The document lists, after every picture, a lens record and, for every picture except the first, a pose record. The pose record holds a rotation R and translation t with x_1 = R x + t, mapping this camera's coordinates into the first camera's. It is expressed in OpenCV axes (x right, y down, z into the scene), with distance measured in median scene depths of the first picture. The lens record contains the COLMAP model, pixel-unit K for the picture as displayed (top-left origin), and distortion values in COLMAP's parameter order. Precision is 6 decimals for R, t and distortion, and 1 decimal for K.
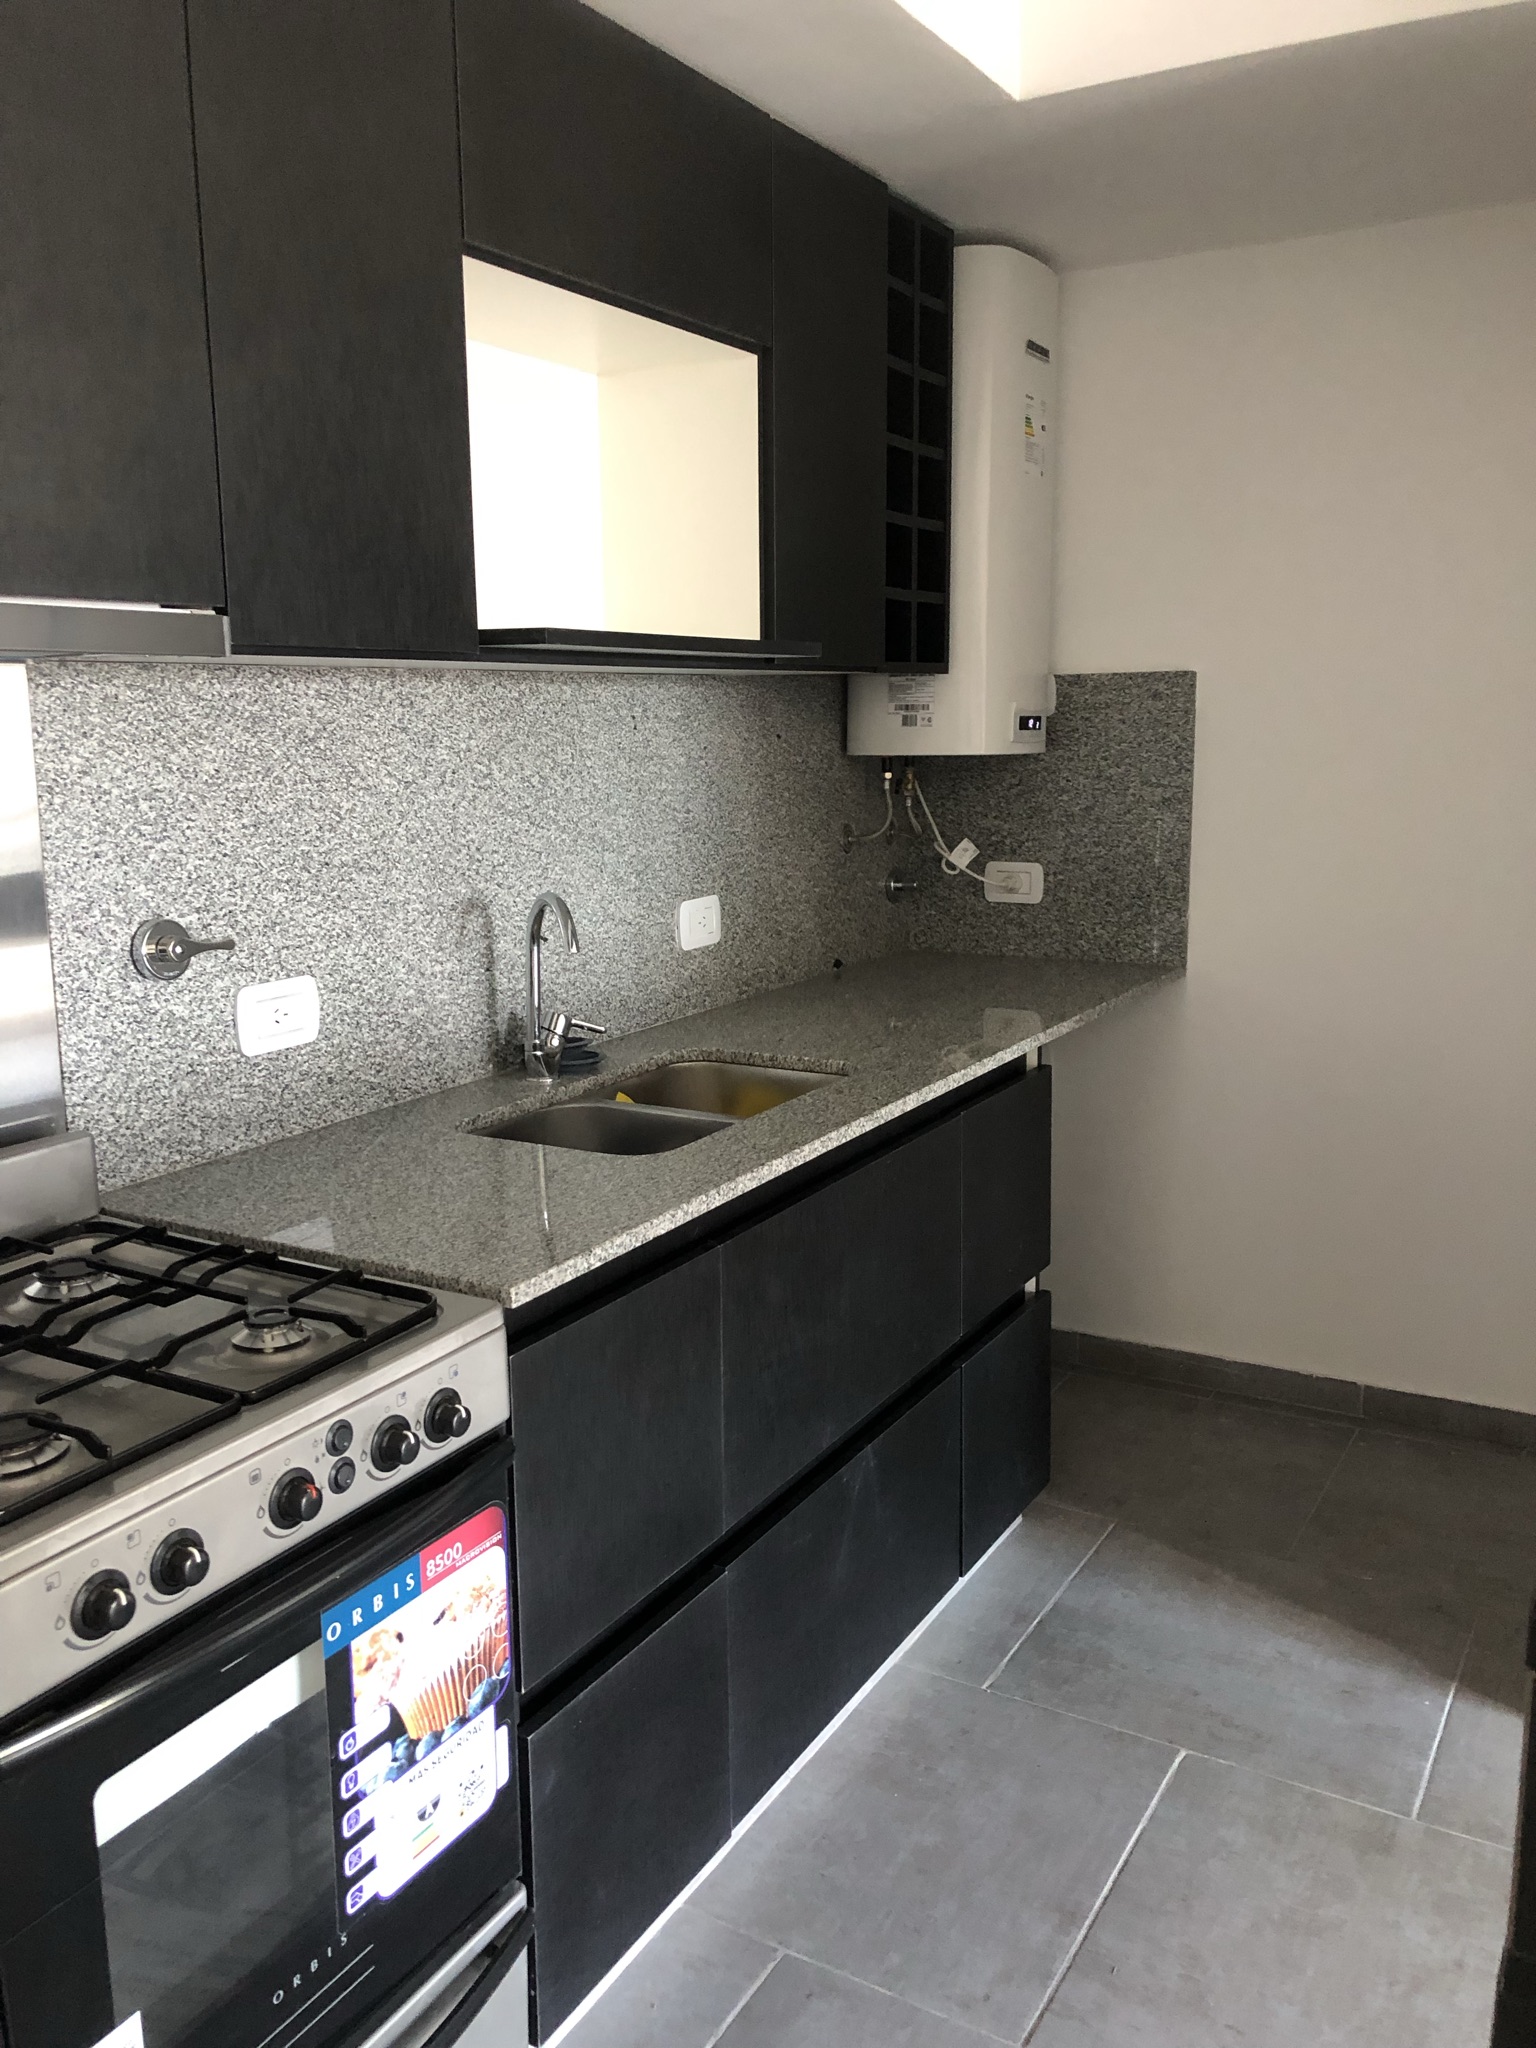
lens RADIAL K [[1690.5, 0, 813.7], [0, 1690.5, 1035.9], [0, 0, 1]] dist [0.049250, -0.066018]
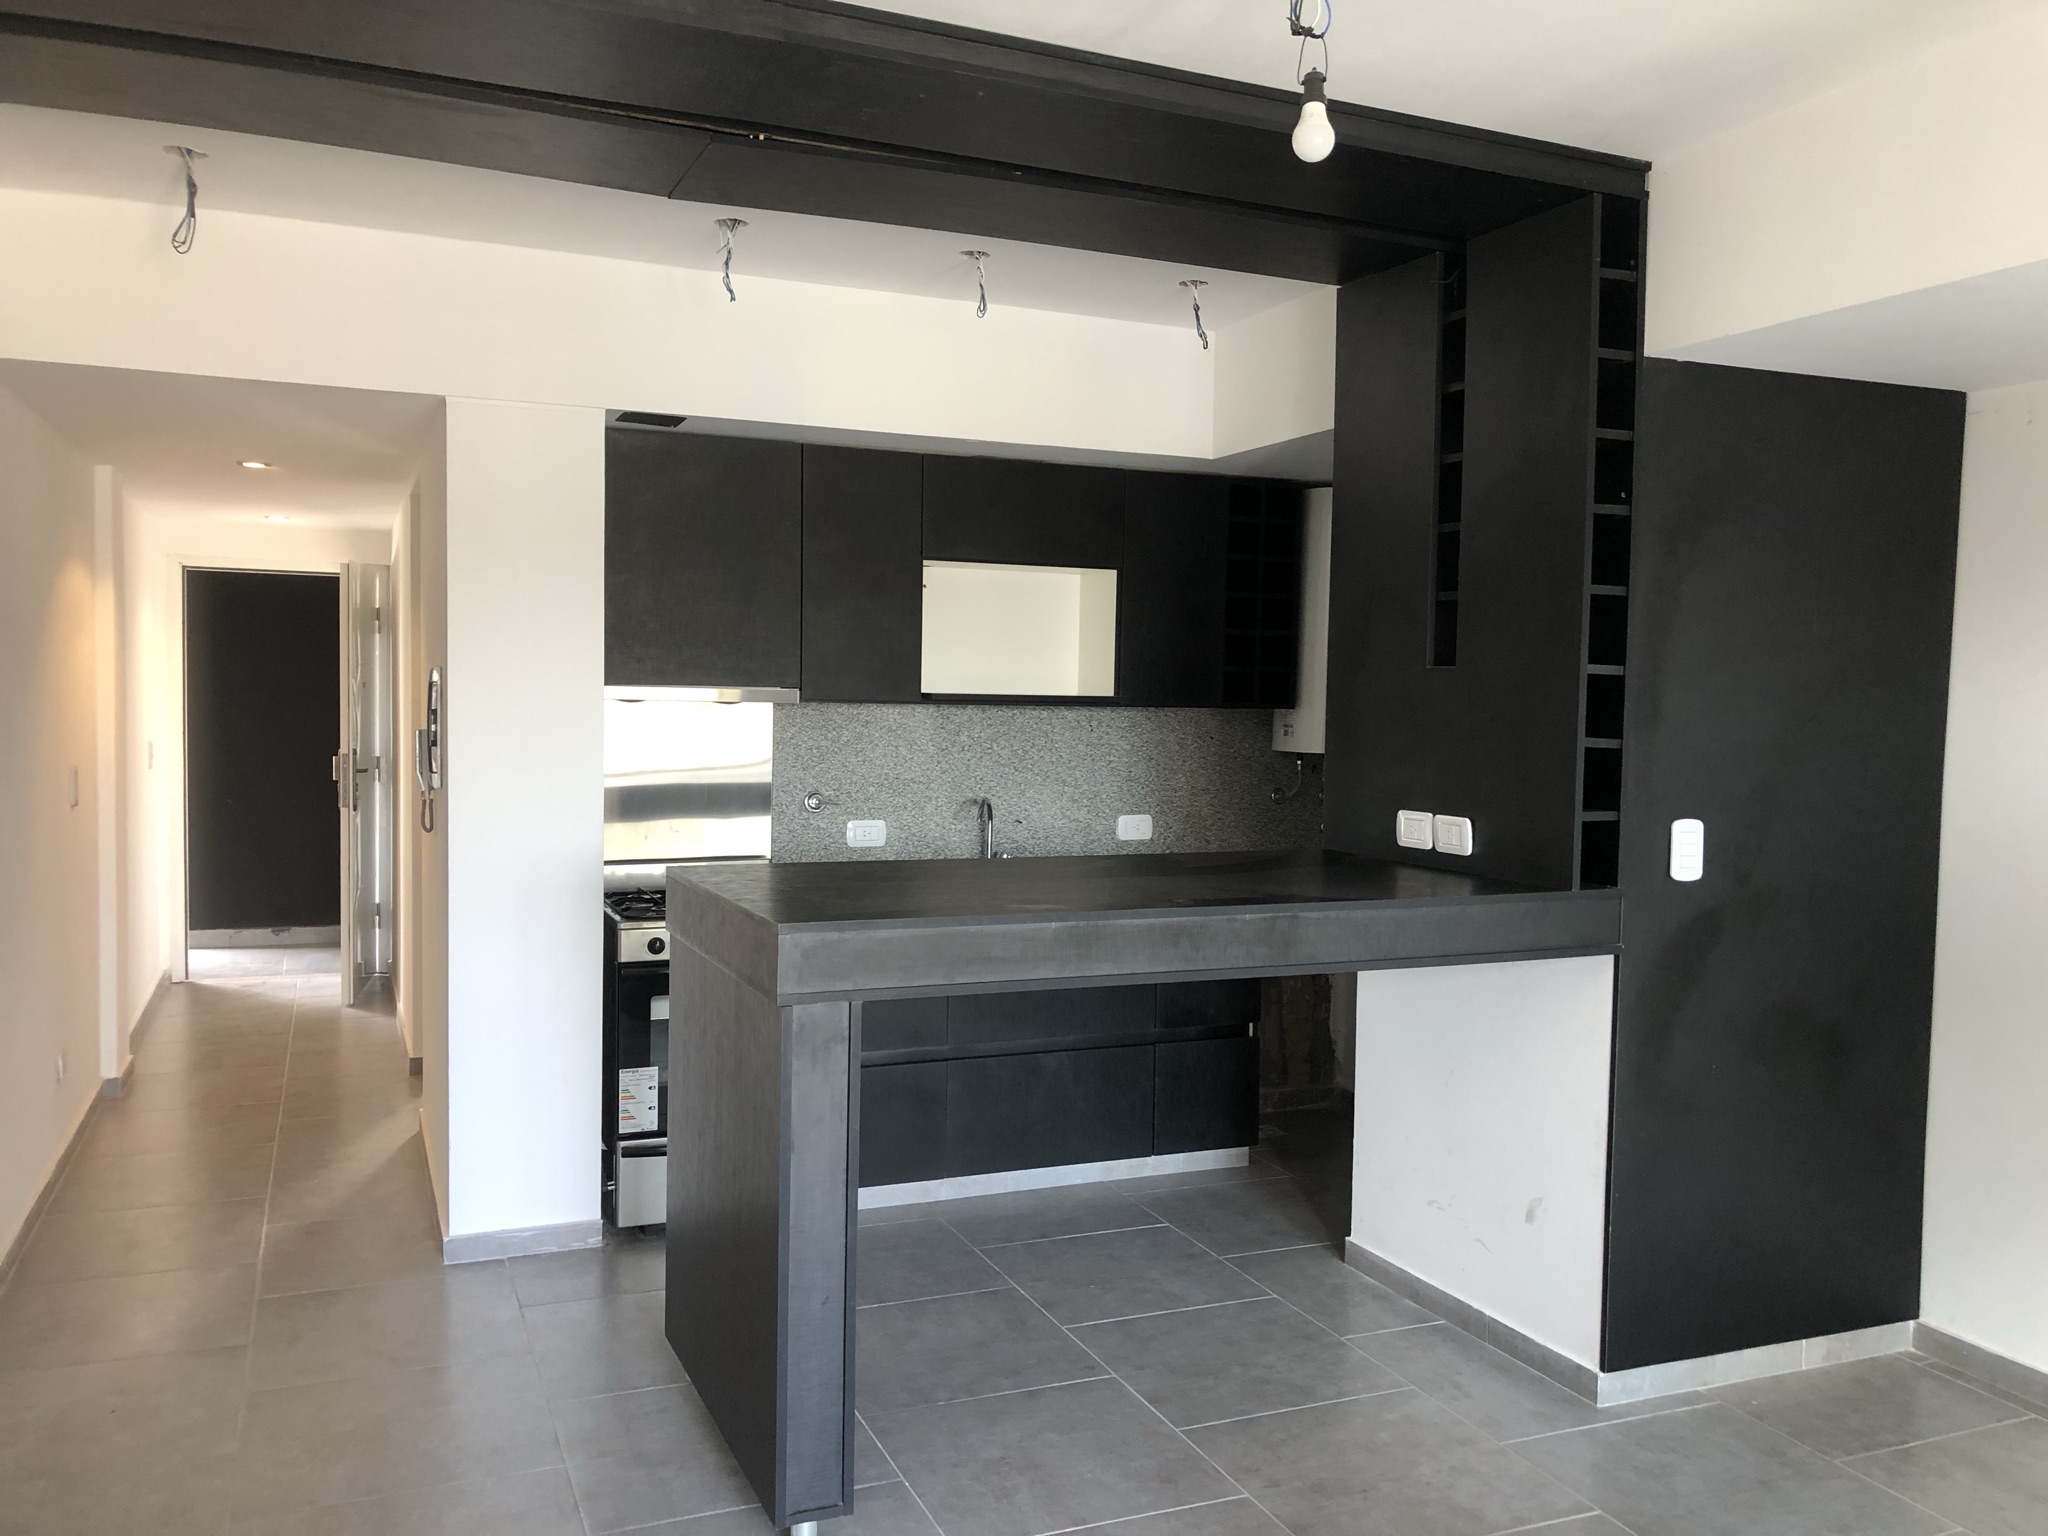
lens RADIAL K [[1690.5, 0, 1058.8], [0, 1690.5, 772.2], [0, 0, 1]] dist [0.049250, -0.066018]
pose [[0.800493, 0.053988, -0.596905, 1.452078], [-0.140684, 0.985035, -0.099575, 0.110824], [0.582597, 0.163684, 0.796109, -0.901540]]
